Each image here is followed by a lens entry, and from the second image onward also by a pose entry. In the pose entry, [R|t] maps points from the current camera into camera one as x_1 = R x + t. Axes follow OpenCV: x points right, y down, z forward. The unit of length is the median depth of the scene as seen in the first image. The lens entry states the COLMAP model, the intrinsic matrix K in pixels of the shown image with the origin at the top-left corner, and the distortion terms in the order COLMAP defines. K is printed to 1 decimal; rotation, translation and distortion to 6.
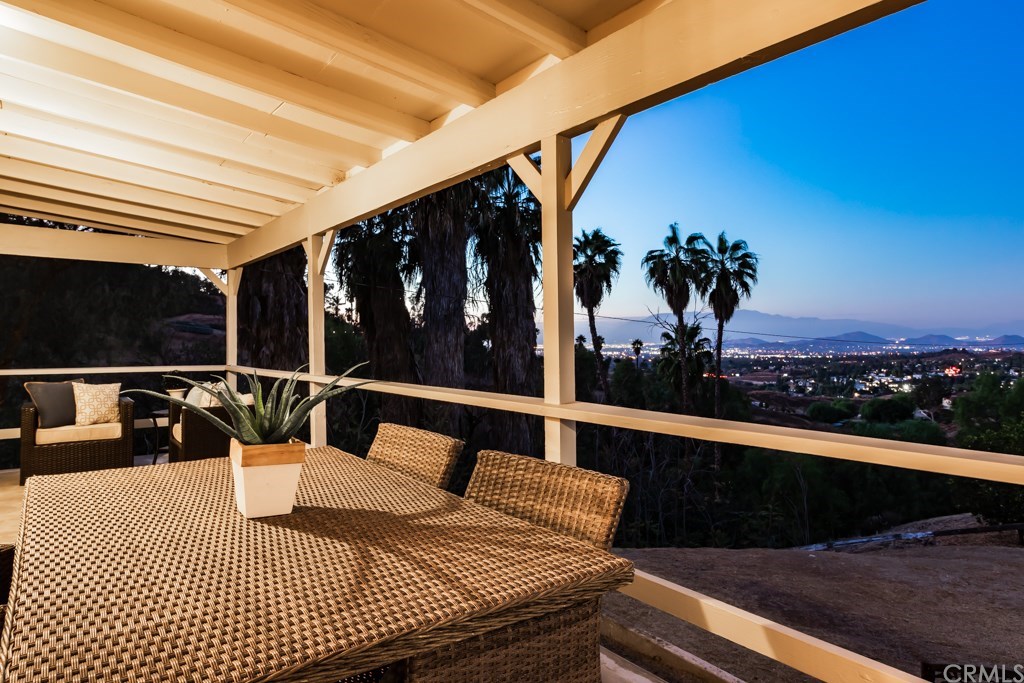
lens RADIAL K [[606.3, 0, 508.7], [0, 606.3, 343.1], [0, 0, 1]] dist [0.002189, 0.000232]
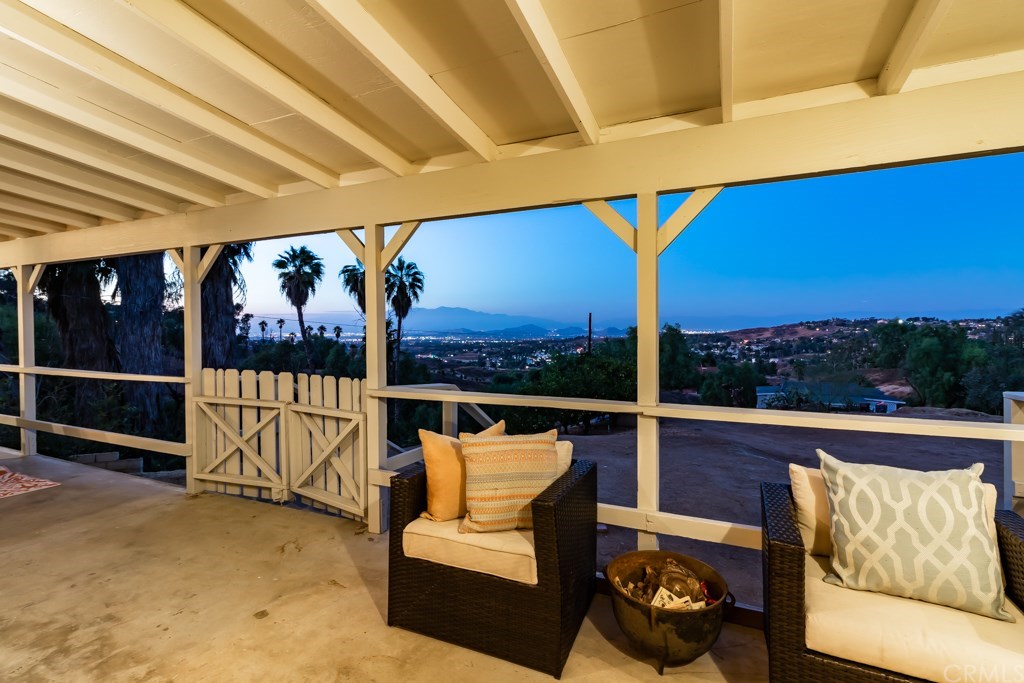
lens RADIAL K [[474.2, 0, 519.4], [0, 474.2, 338.1], [0, 0, 1]] dist [-0.010018, 0.001324]
pose [[0.877918, -0.004274, 0.478792, 0.063968], [-0.001845, 0.999923, 0.012308, -0.003475], [-0.478807, -0.011689, 0.877842, -0.116585]]
